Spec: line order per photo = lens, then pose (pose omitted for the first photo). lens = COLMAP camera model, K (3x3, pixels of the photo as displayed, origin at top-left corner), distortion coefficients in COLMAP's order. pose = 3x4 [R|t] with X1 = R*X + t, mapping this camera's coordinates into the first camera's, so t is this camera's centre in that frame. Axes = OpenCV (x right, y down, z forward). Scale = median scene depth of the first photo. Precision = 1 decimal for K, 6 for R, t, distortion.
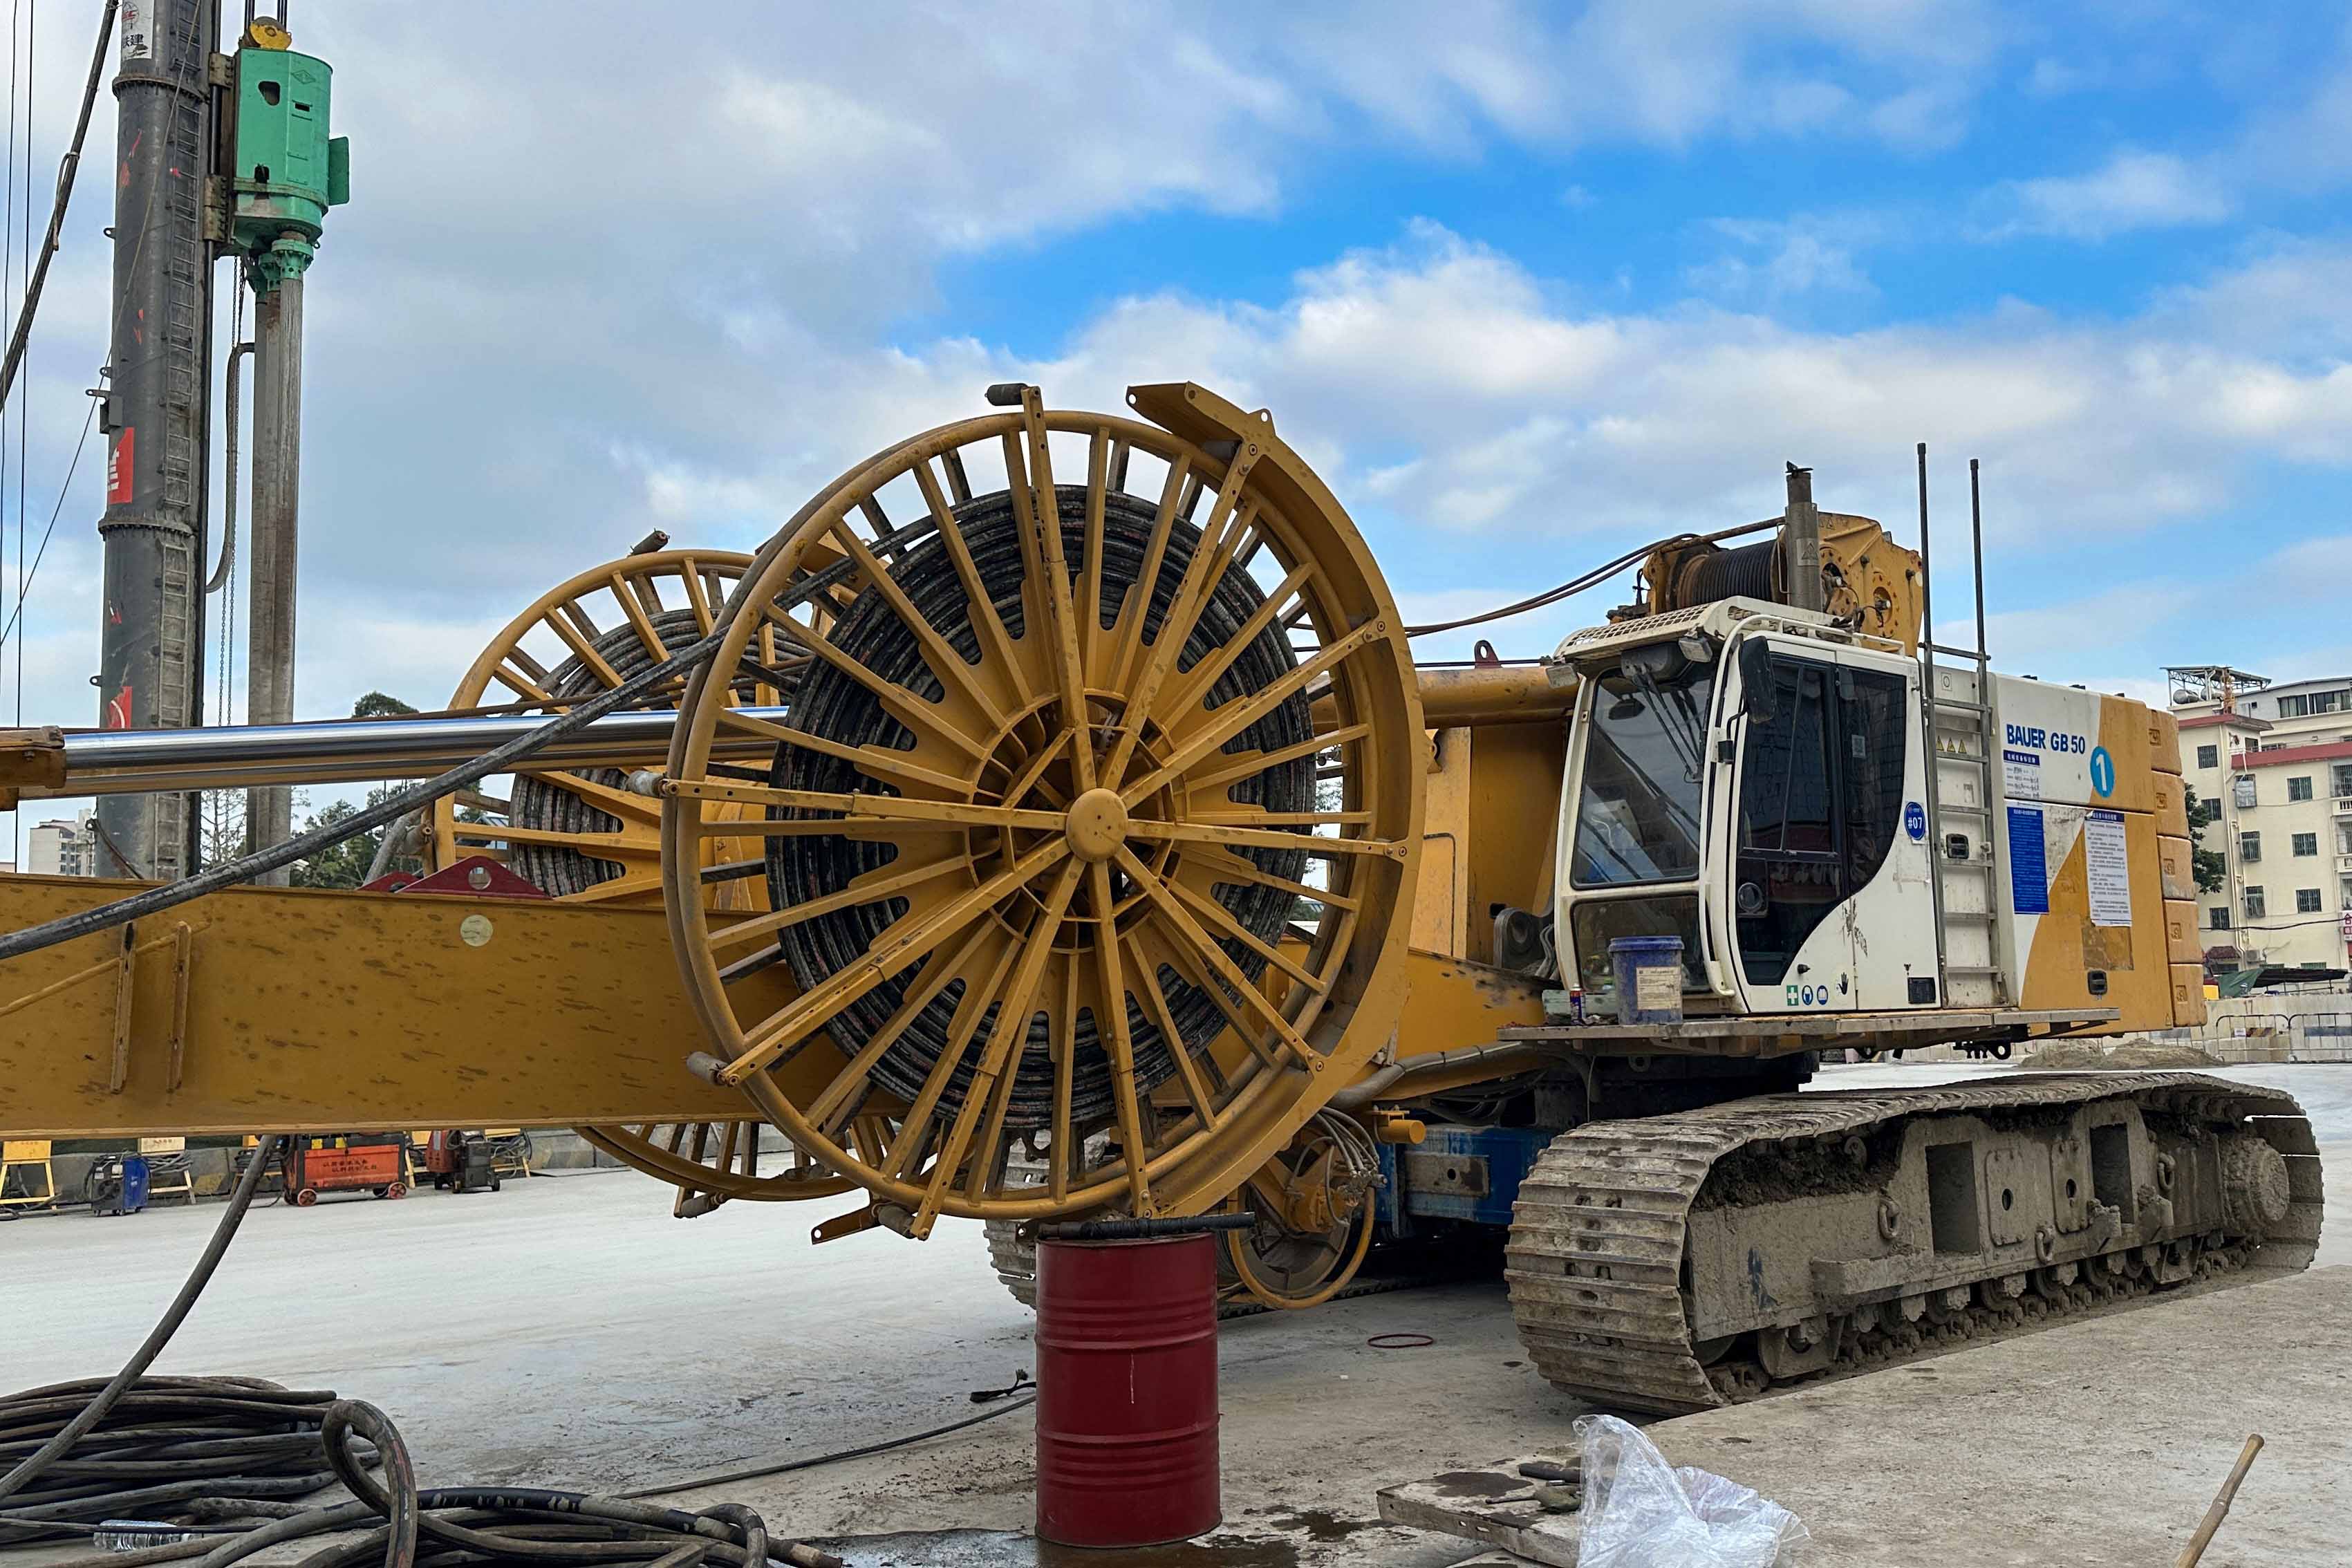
lens RADIAL K [[1933.7, 0, 1336.2], [0, 1933.7, 798.2], [0, 0, 1]] dist [0.187298, -0.336552]
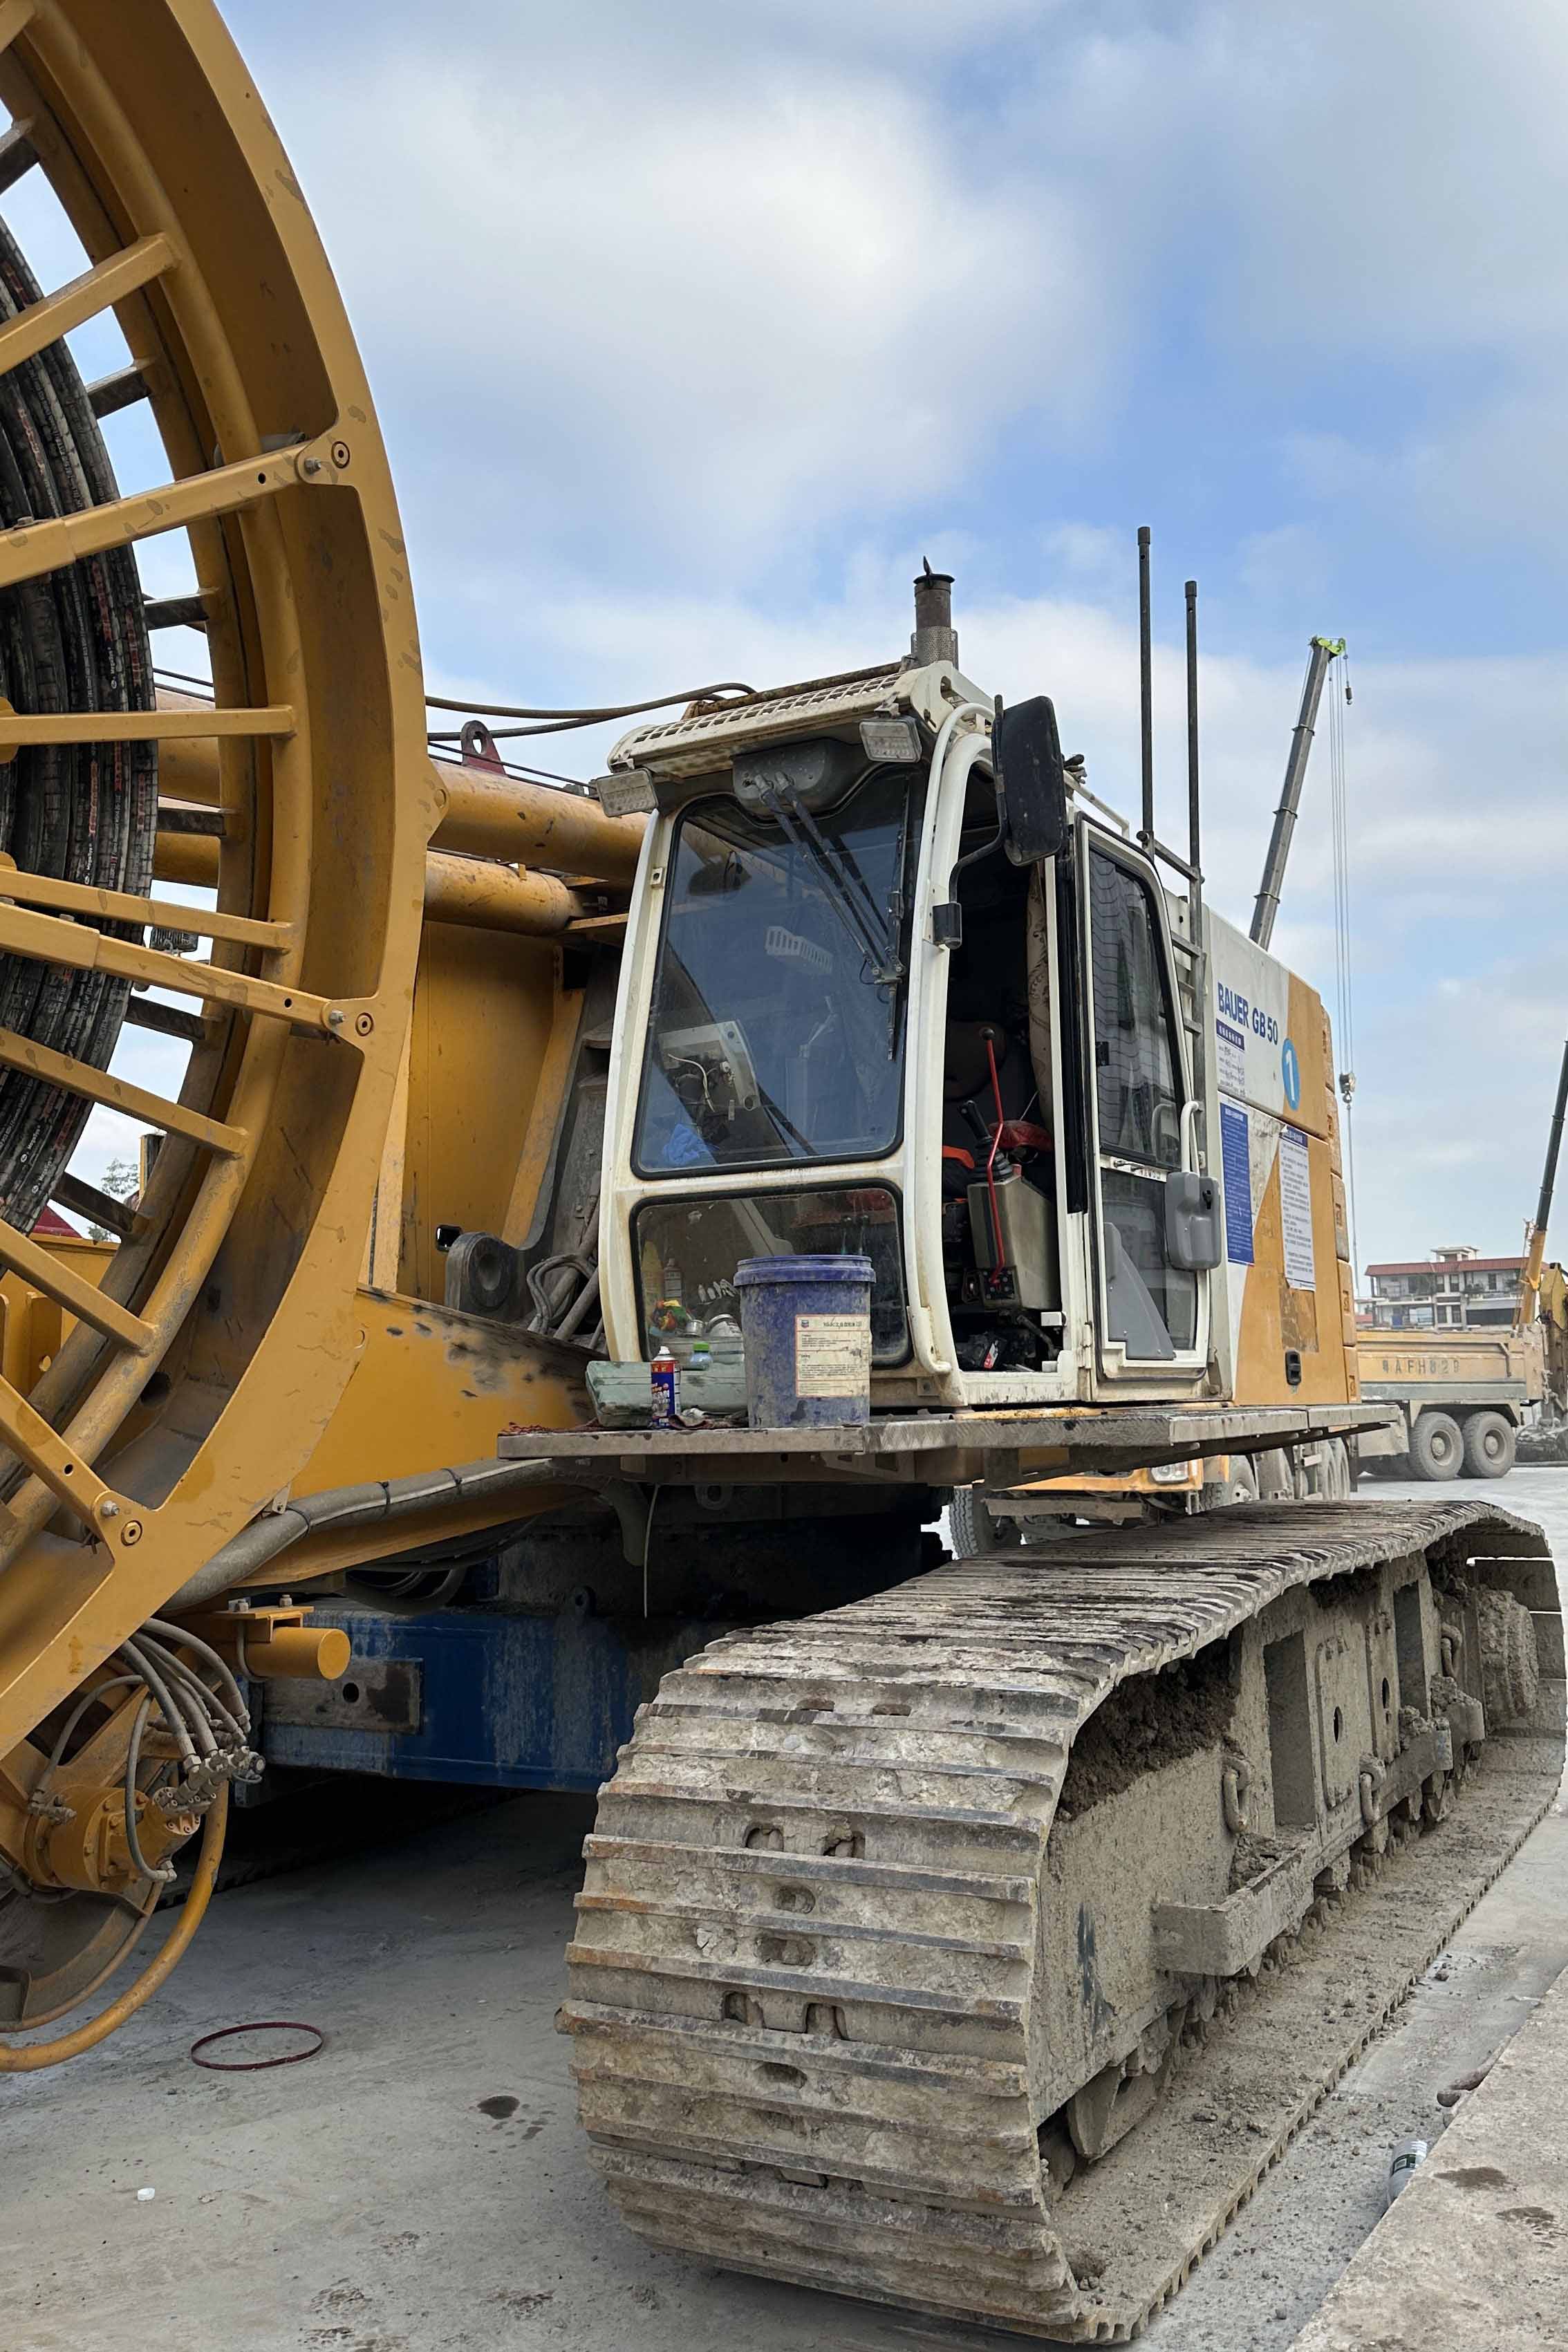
lens RADIAL K [[1933.4, 0, 780.8], [0, 1933.4, 1168.3], [0, 0, 1]] dist [0.172868, -0.359280]
pose [[0.948189, 0.046096, 0.314345, -0.011470], [-0.040316, 0.998877, -0.024868, 0.062187], [-0.315138, 0.010907, 0.948983, 0.524564]]
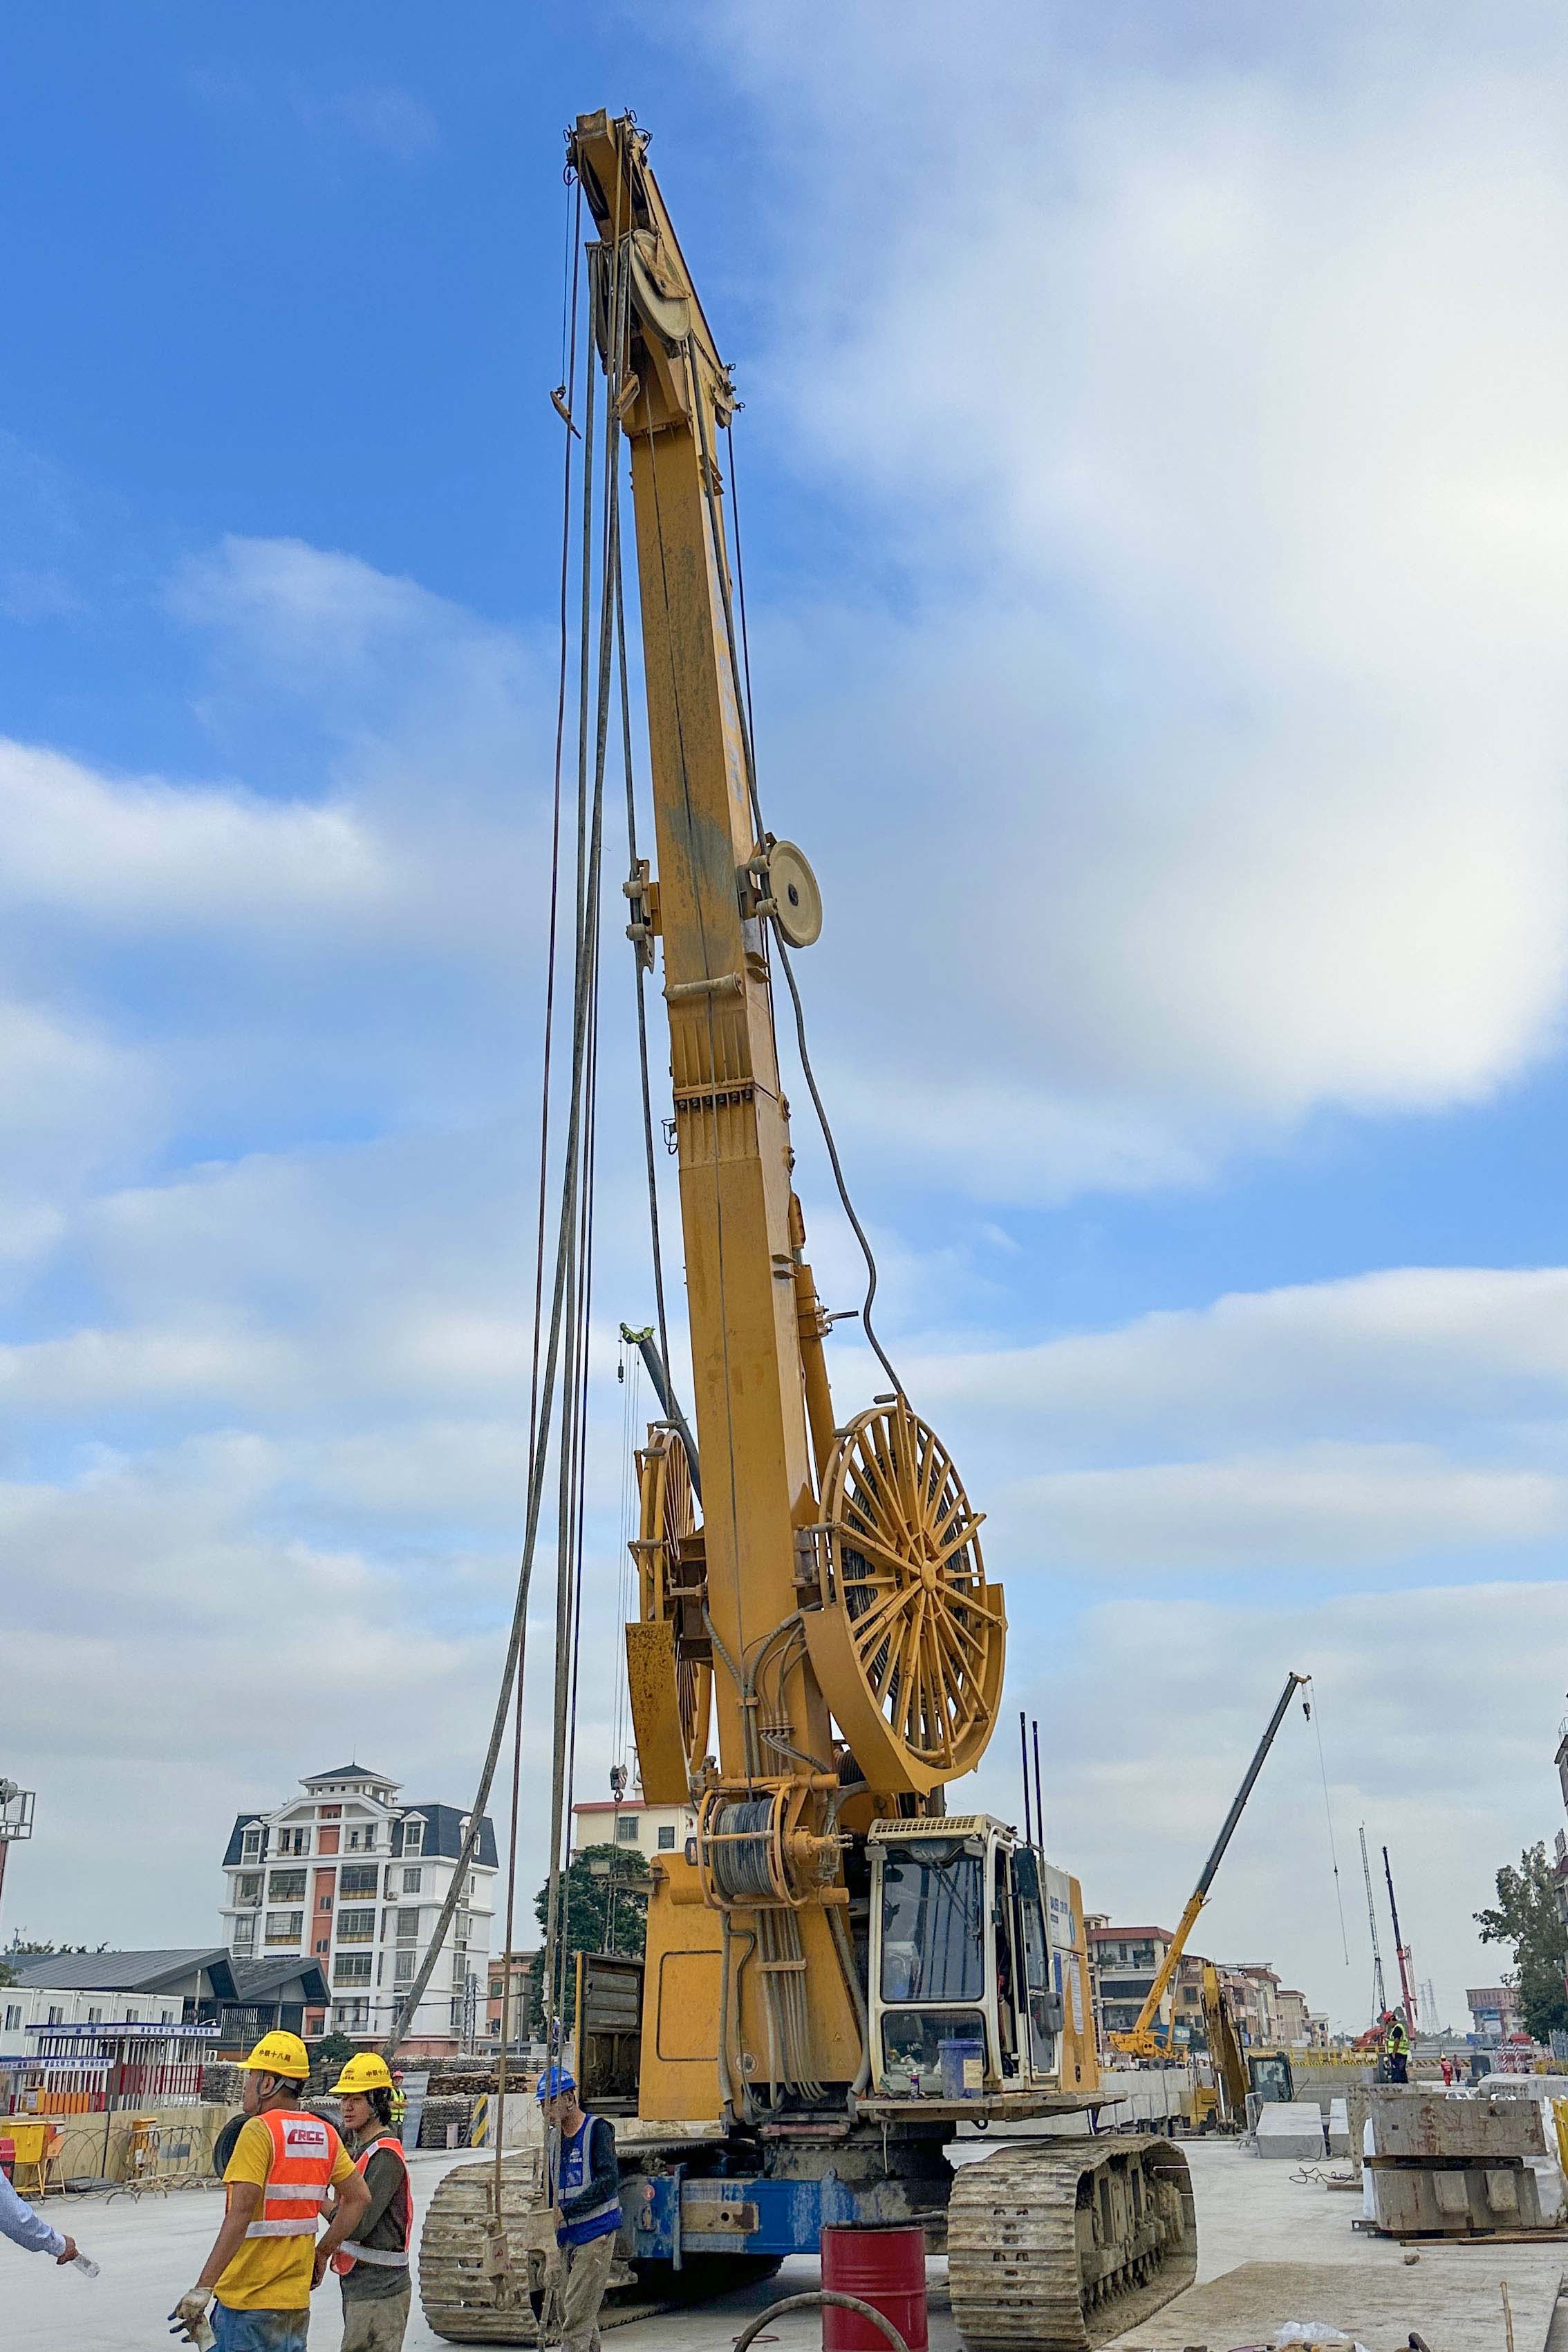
lens RADIAL K [[1971.0, 0, 780.8], [0, 1971.0, 1181.9], [0, 0, 1]] dist [0.077322, -0.119248]
pose [[0.871352, 0.214812, 0.441136, -0.878026], [-0.064138, 0.941222, -0.331643, -0.041206], [-0.486448, 0.260684, 0.833914, -0.506010]]
